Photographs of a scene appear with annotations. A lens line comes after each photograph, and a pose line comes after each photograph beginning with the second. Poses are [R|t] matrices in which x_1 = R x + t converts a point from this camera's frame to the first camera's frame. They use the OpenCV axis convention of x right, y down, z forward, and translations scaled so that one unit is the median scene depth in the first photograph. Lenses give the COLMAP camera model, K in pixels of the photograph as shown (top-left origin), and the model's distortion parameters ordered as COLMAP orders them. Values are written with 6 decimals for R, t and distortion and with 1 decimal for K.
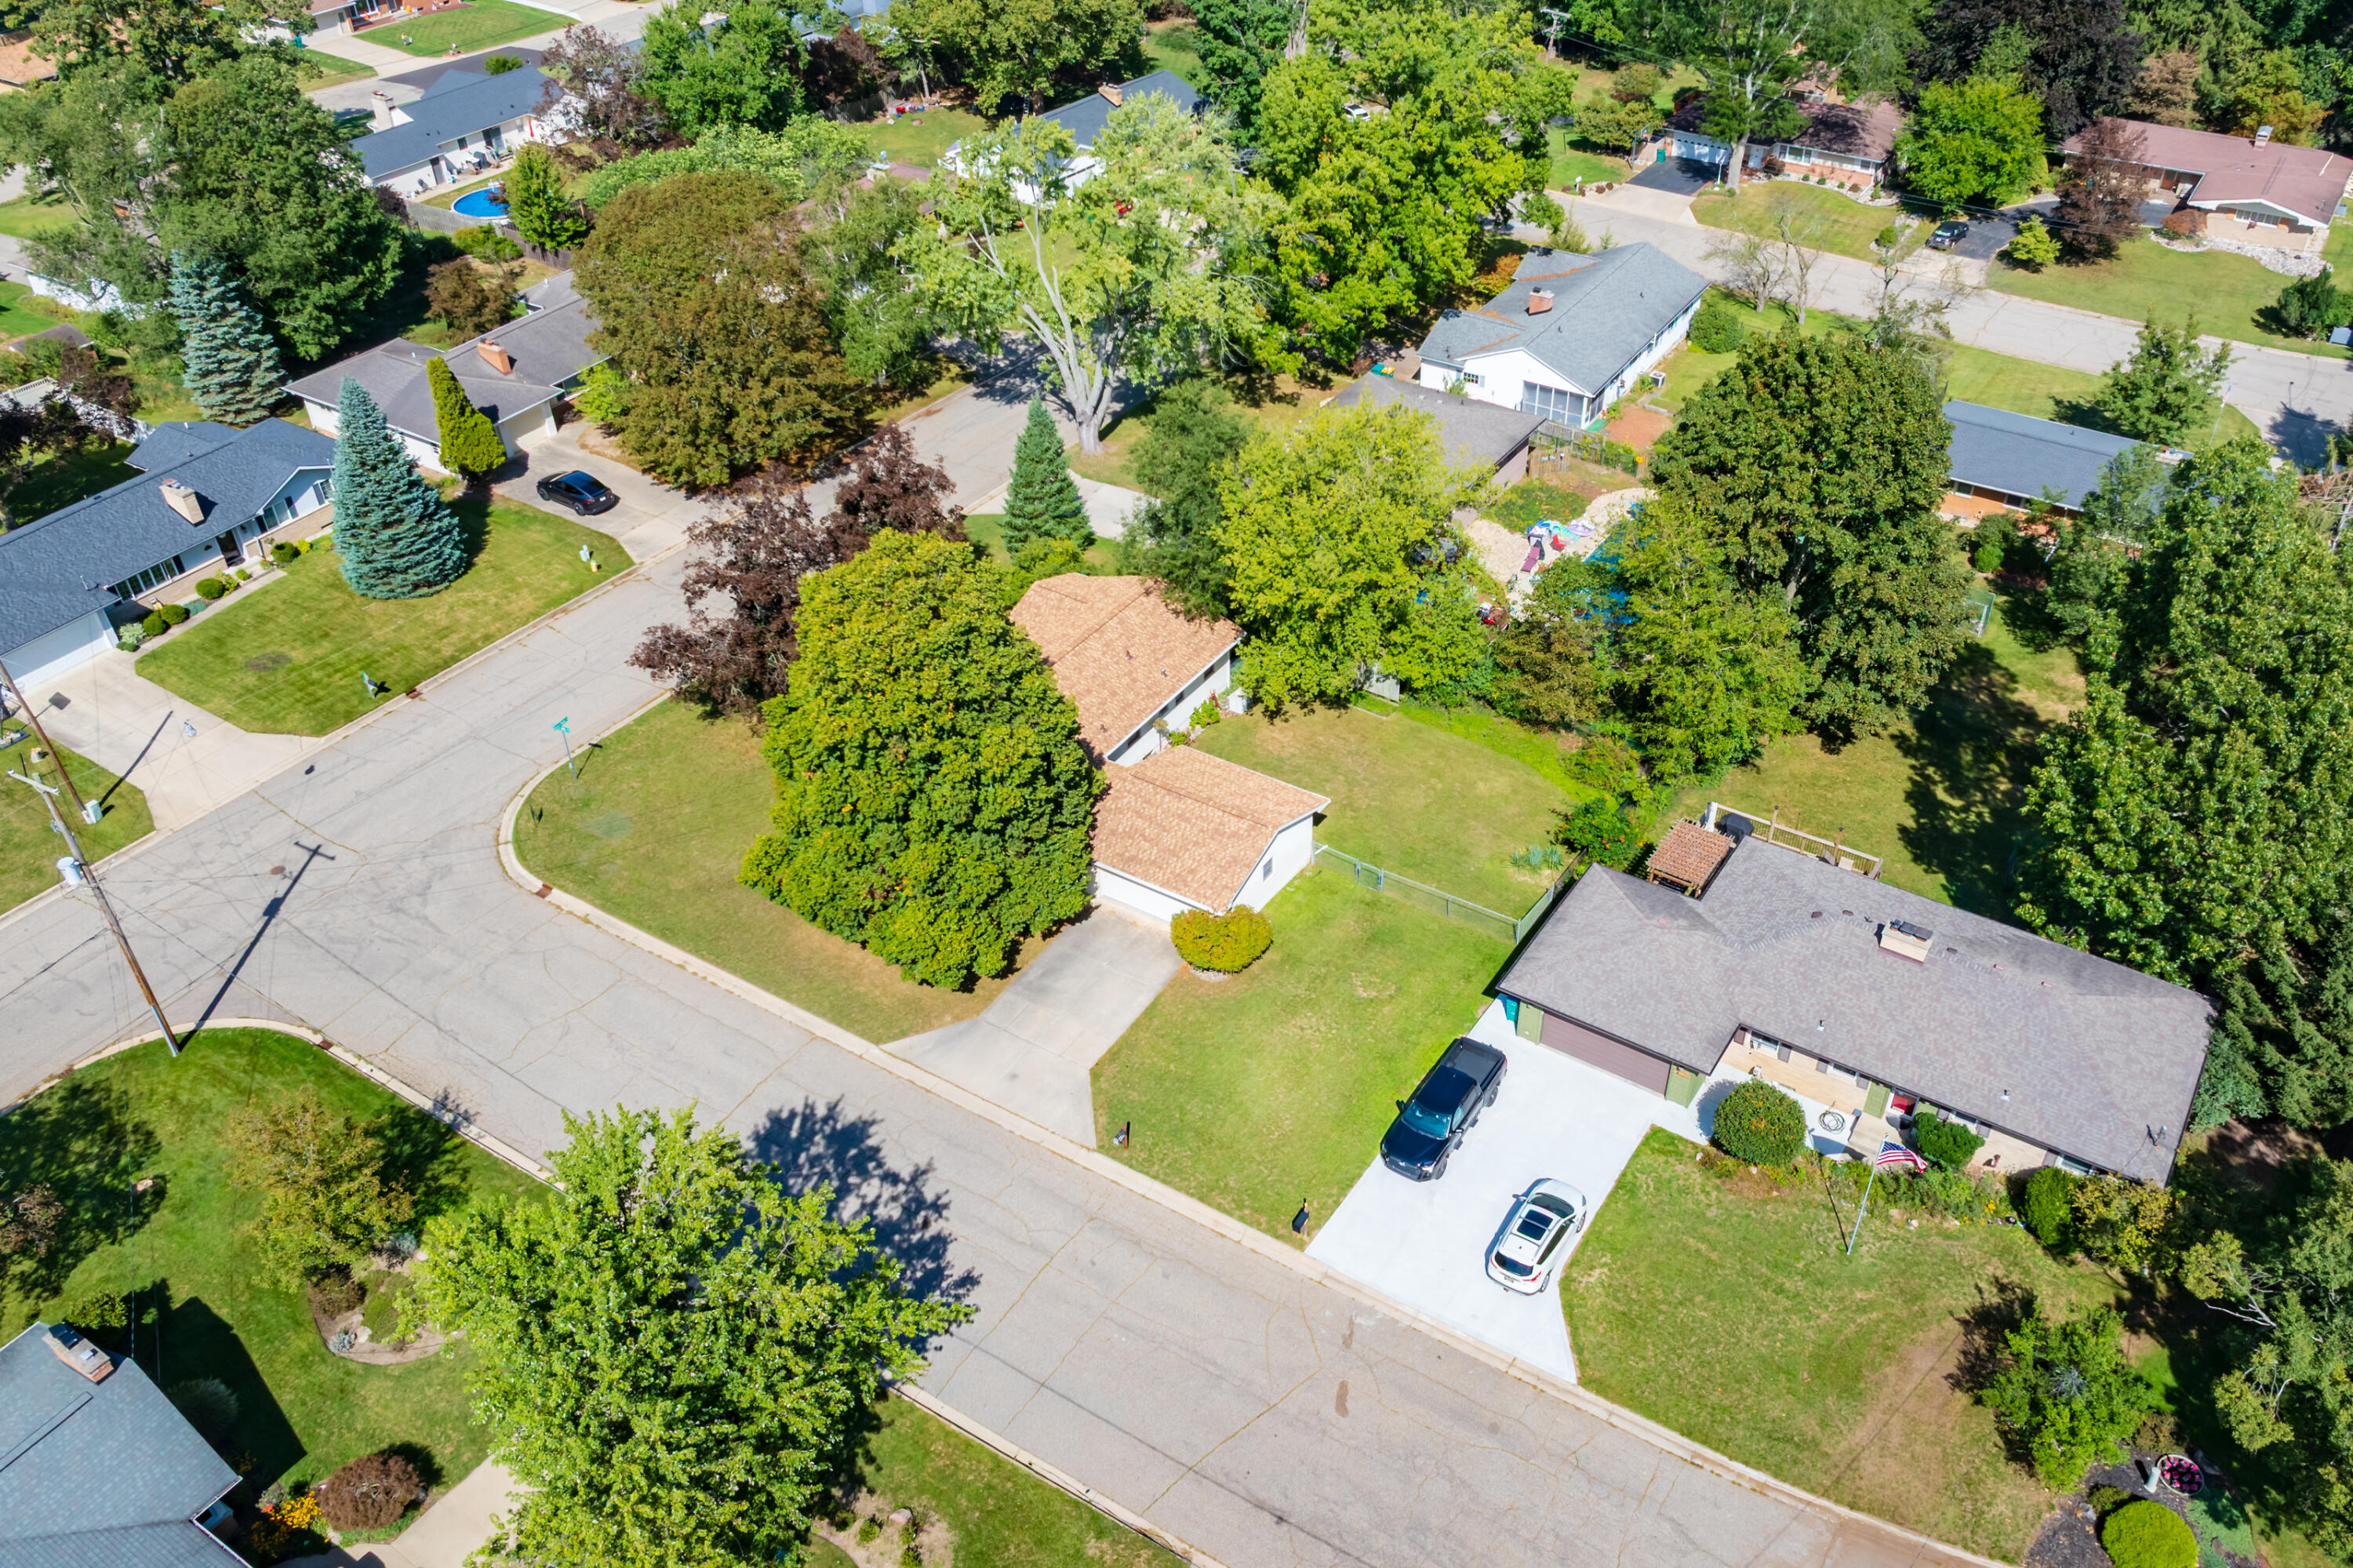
lens RADIAL K [[1800.1, 0, 1228.4], [0, 1800.1, 818.5], [0, 0, 1]] dist [-0.037791, 0.023747]
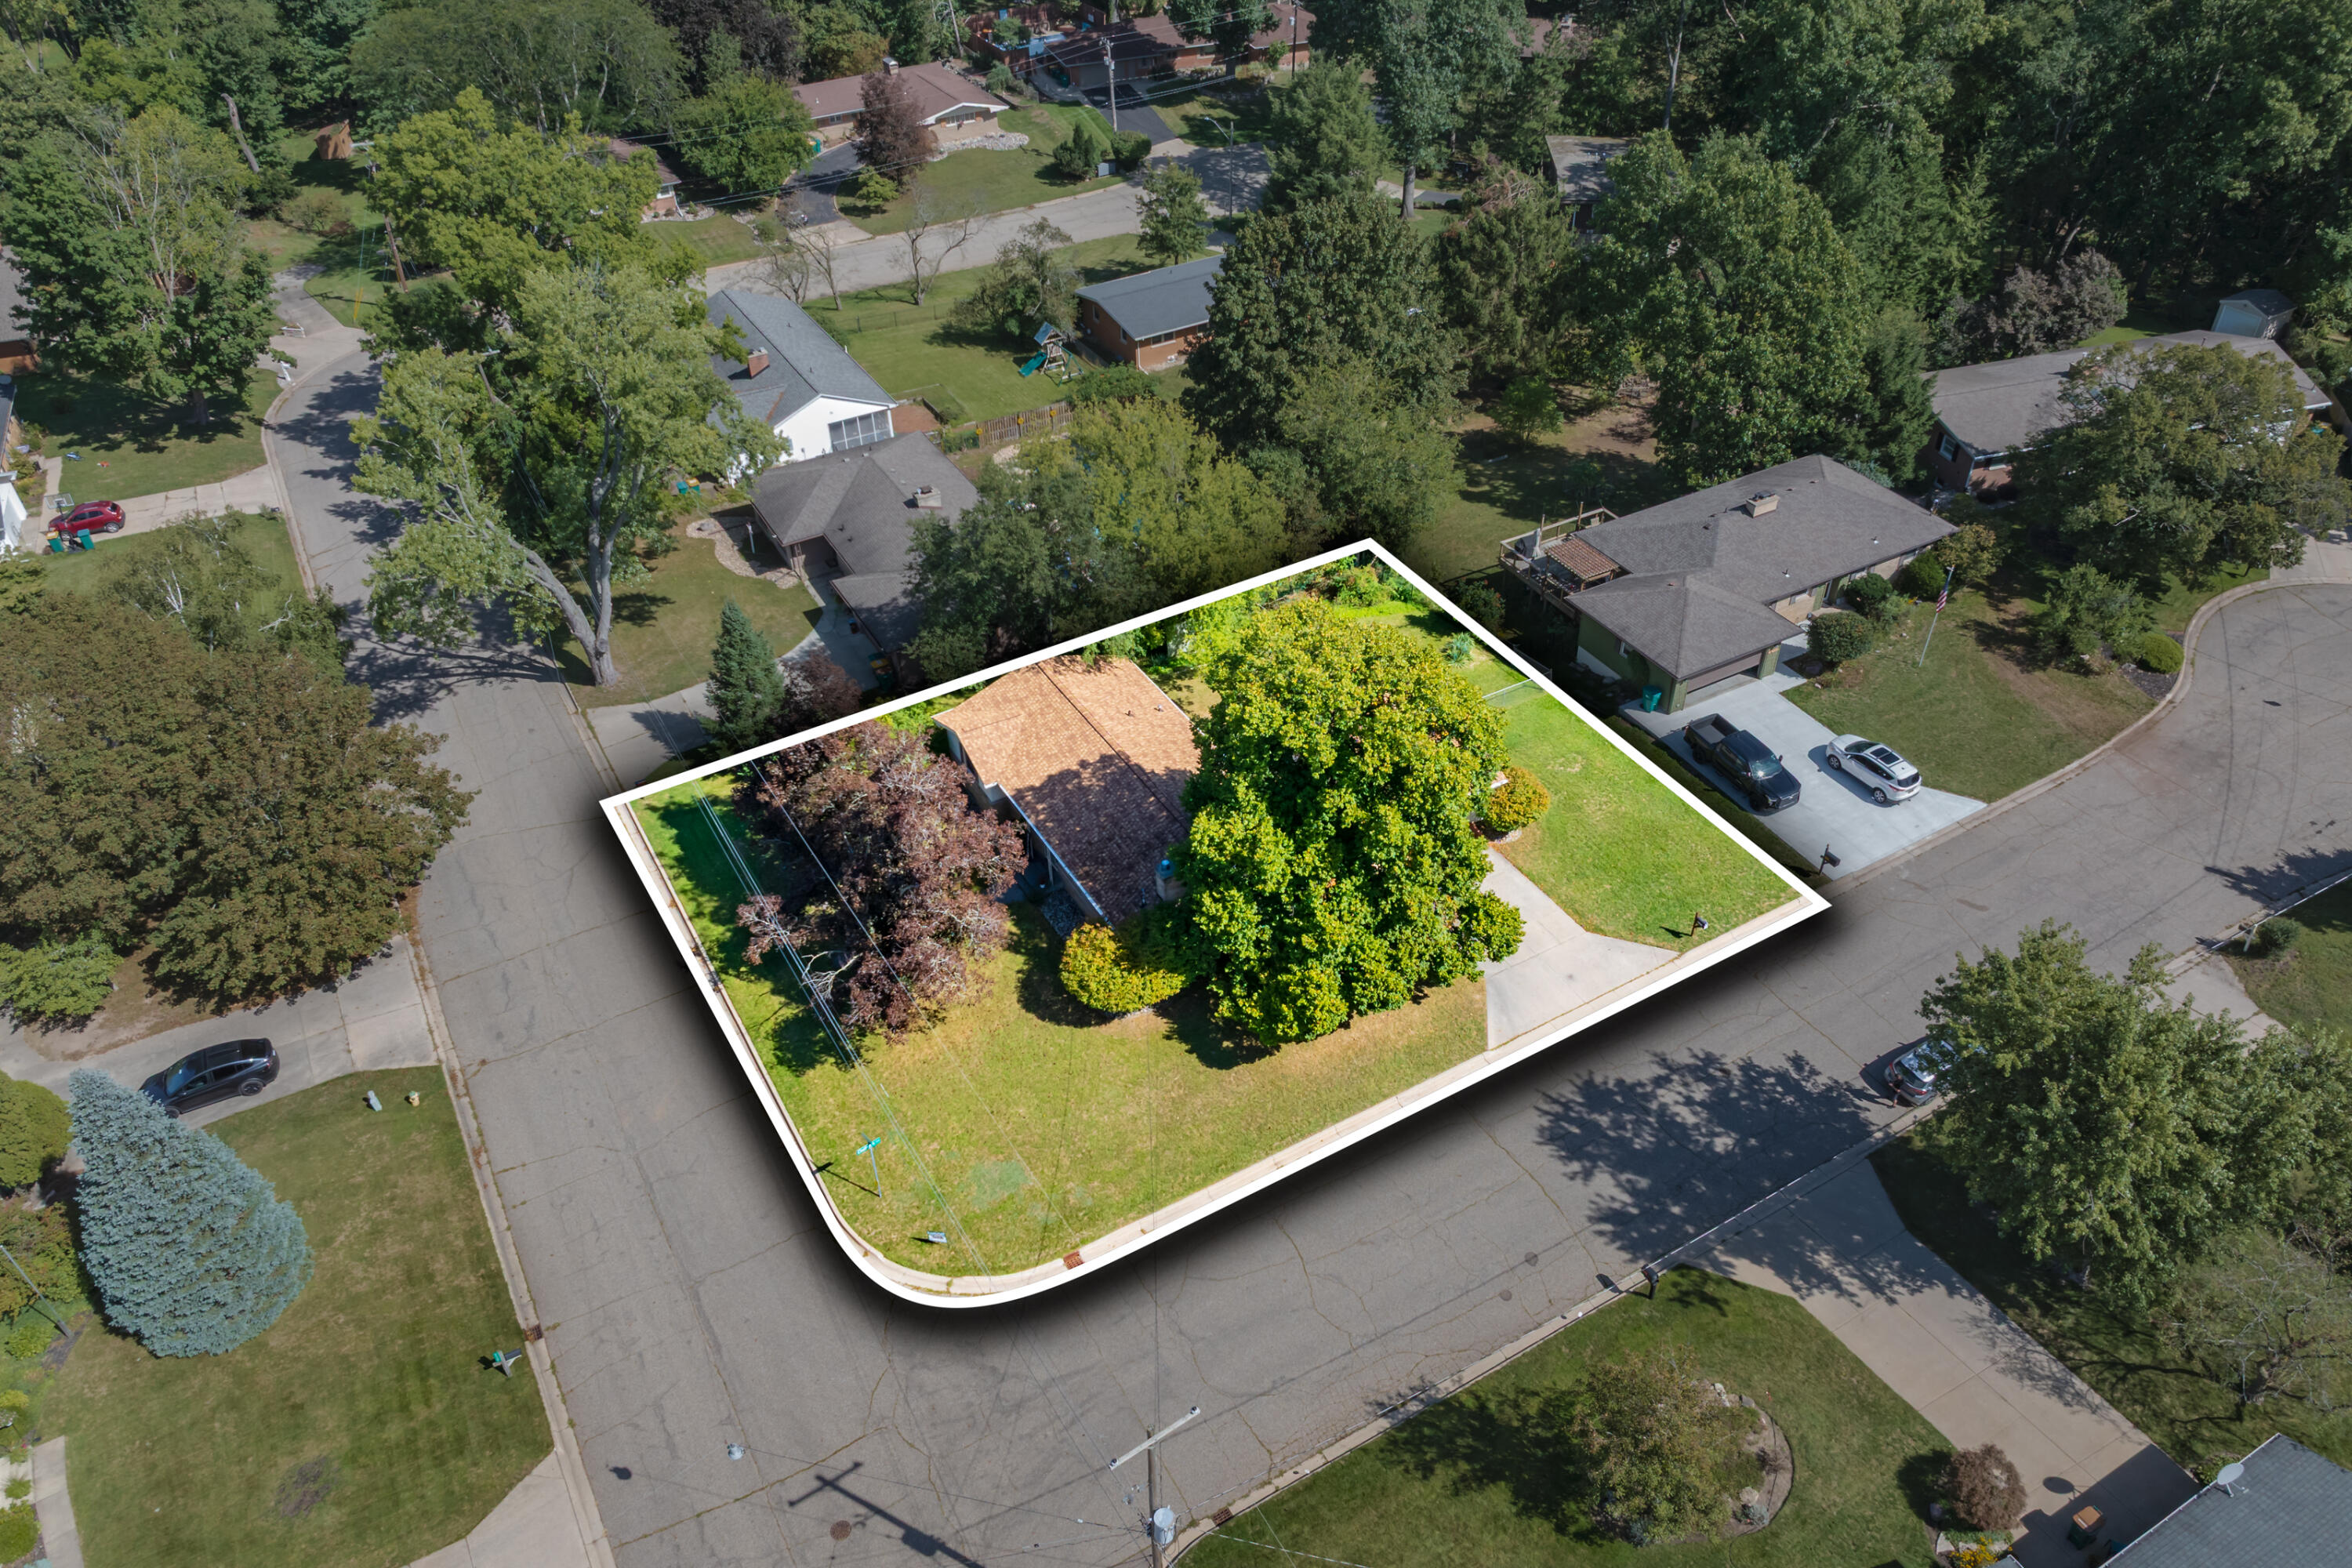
lens RADIAL K [[1638.8, 0, 1186.4], [0, 1638.8, 830.0], [0, 0, 1]] dist [-0.025253, 0.010425]
pose [[0.469458, -0.568985, 0.675178, -0.537748], [0.561117, 0.782664, 0.269416, -0.208072], [-0.681731, 0.252374, 0.686695, 0.276214]]
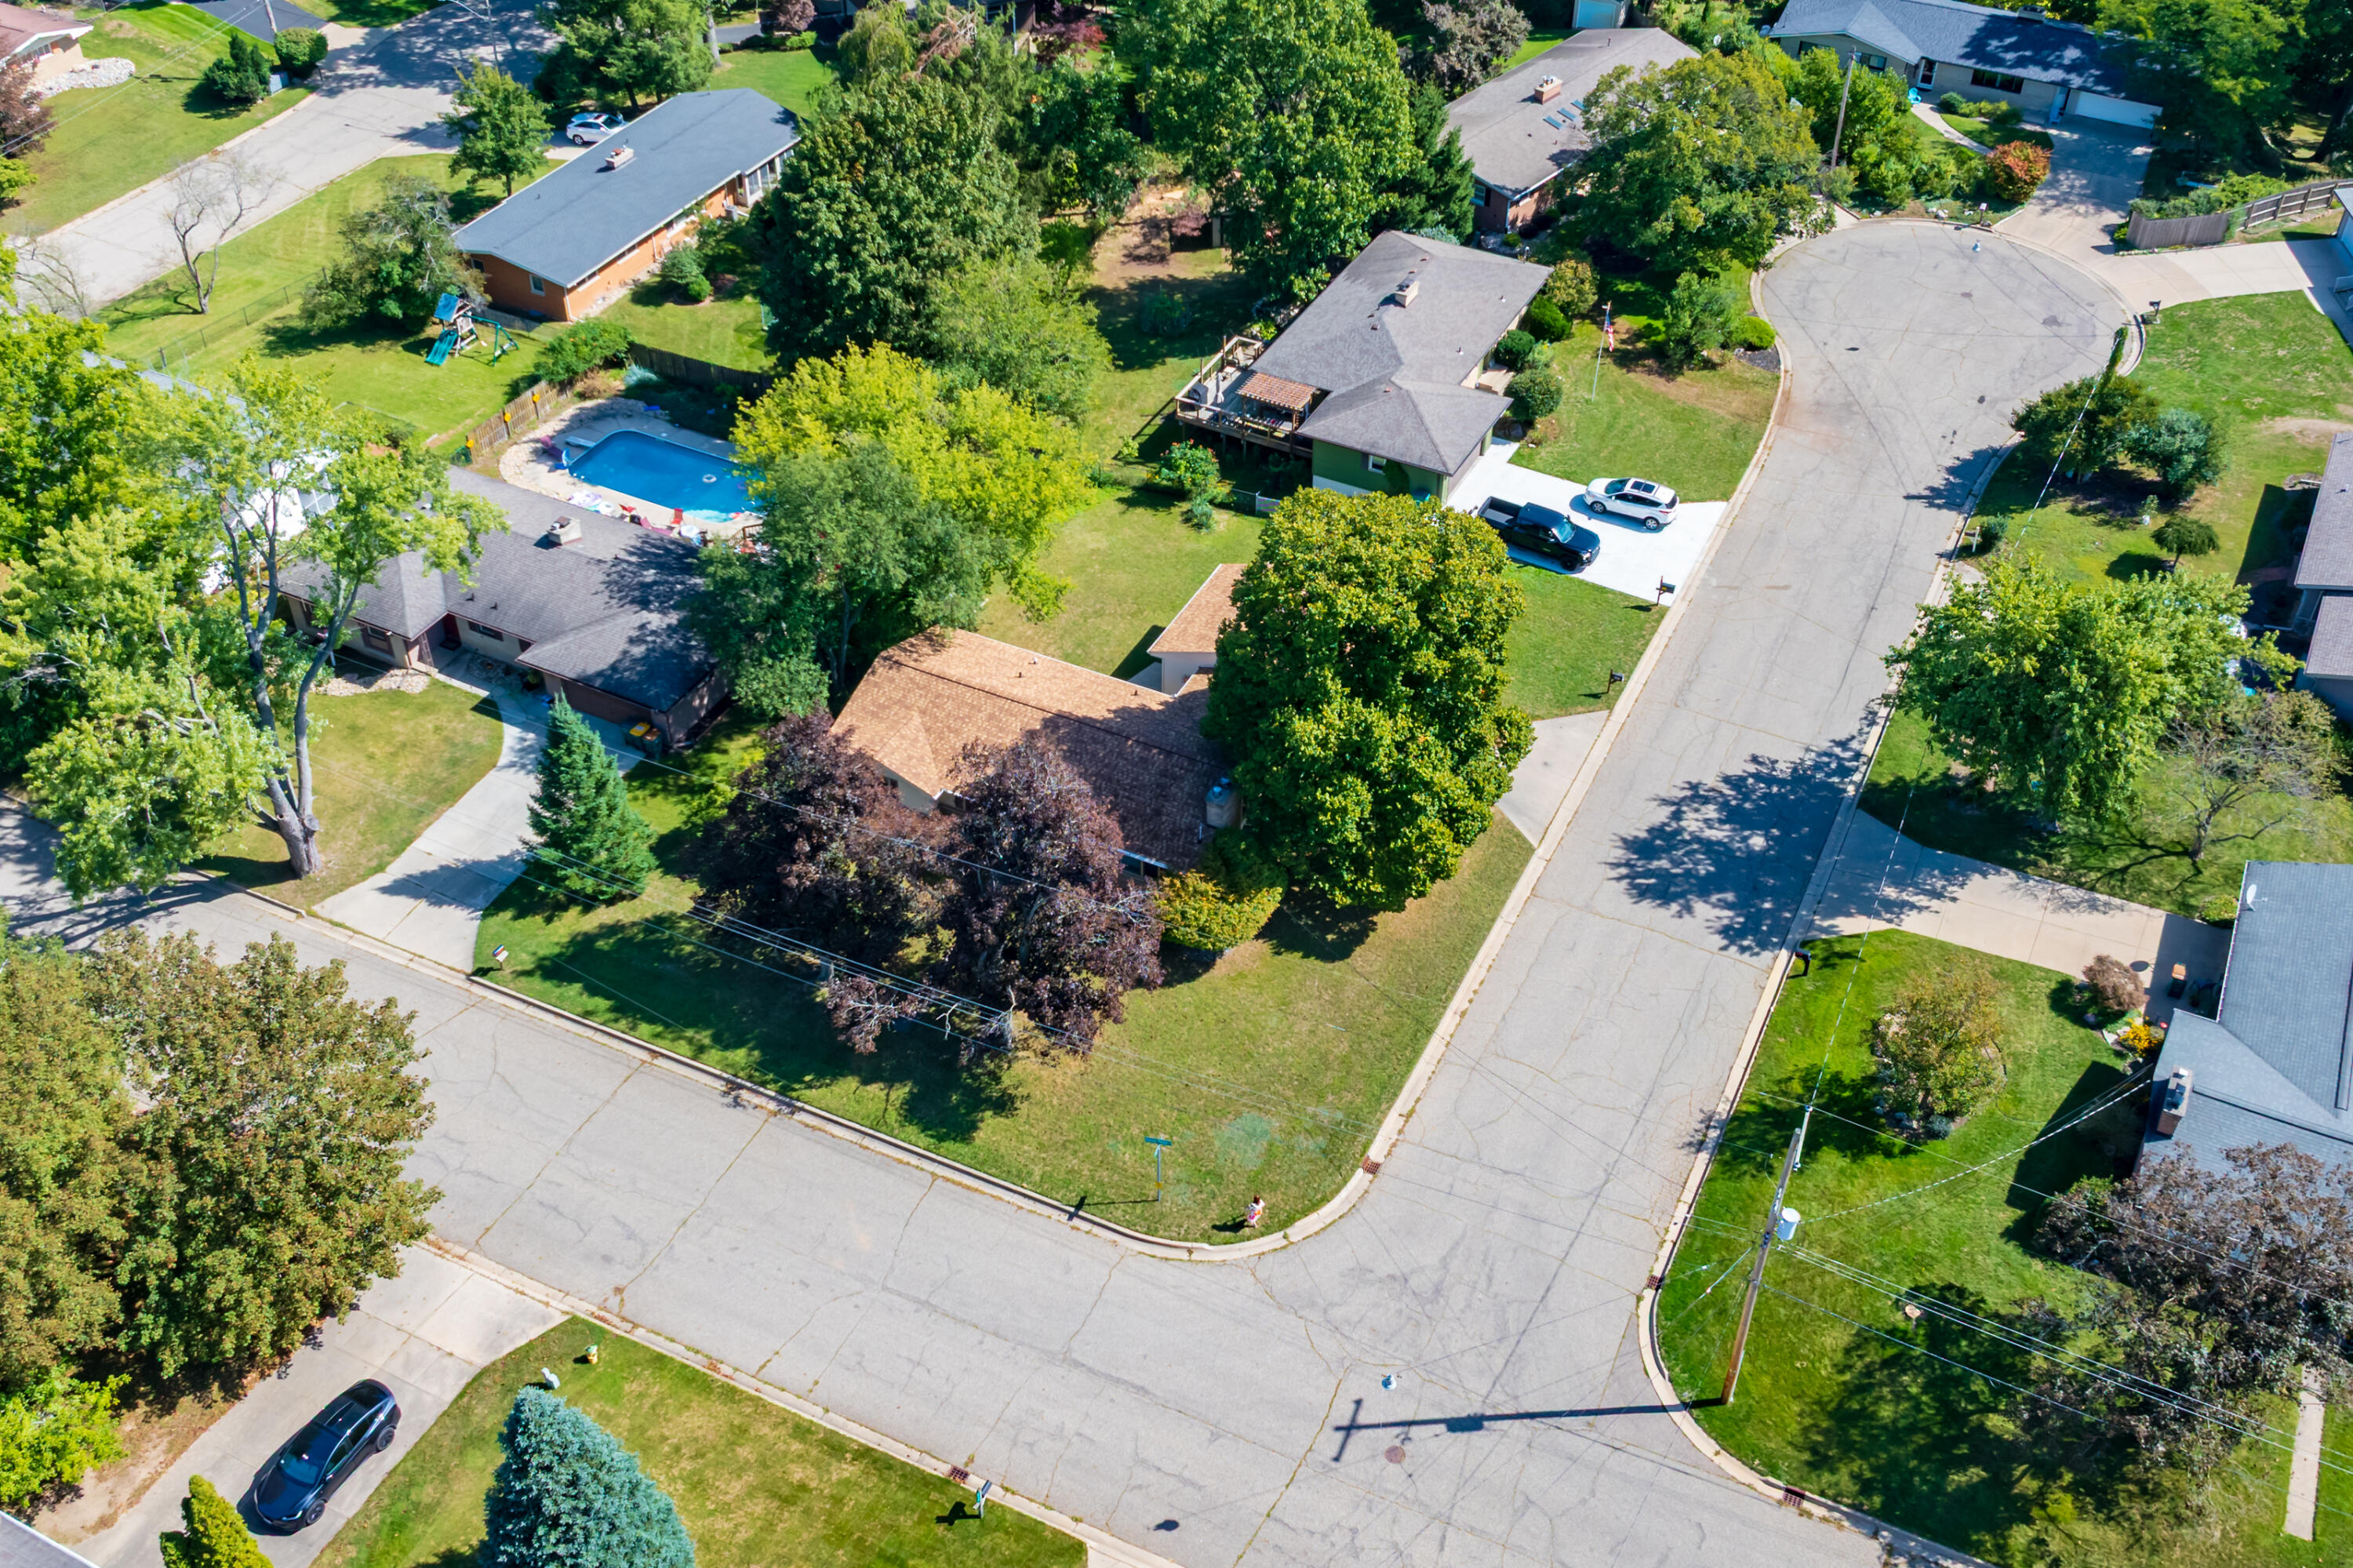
lens RADIAL K [[2214.7, 0, 1183.6], [0, 2214.7, 741.8], [0, 0, 1]] dist [-0.016416, -0.008677]
pose [[-0.101330, -0.627948, 0.771631, -0.751206], [0.611753, 0.572320, 0.546085, -0.499848], [-0.784532, 0.527382, 0.326156, 0.439544]]
